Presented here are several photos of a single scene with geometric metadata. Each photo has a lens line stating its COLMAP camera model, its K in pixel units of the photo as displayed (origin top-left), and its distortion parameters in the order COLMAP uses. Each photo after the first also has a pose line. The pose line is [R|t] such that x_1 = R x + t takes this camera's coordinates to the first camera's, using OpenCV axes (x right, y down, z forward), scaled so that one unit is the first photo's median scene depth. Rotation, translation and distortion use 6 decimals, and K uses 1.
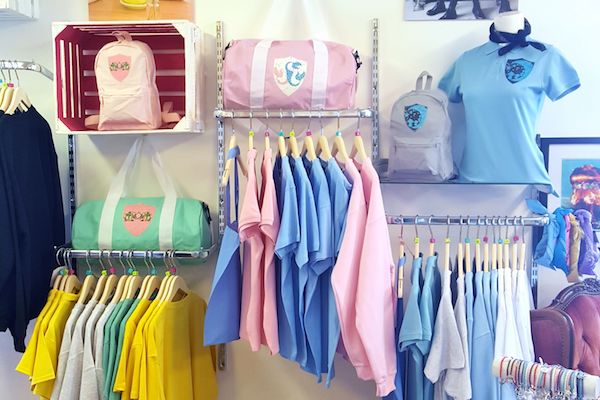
lens RADIAL K [[888.4, 0, 300.0], [0, 888.4, 200.0], [0, 0, 1]] dist [0.157026, -0.012612]
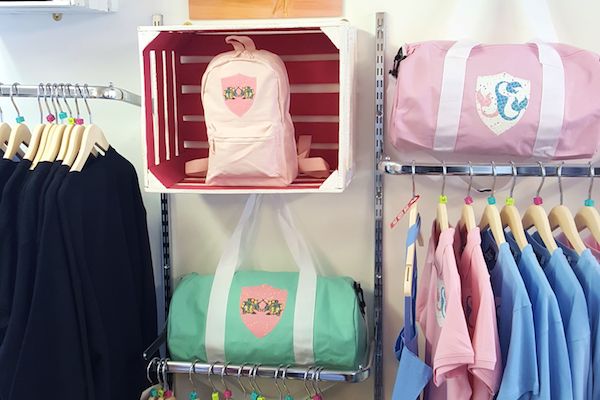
lens RADIAL K [[888.4, 0, 300.0], [0, 888.4, 200.0], [0, 0, 1]] dist [0.157026, -0.012612]
pose [[0.996469, 0.007704, -0.083608, -0.100849], [-0.001494, 0.997250, 0.074091, -0.118330], [0.083949, -0.073704, 0.993741, 0.349339]]
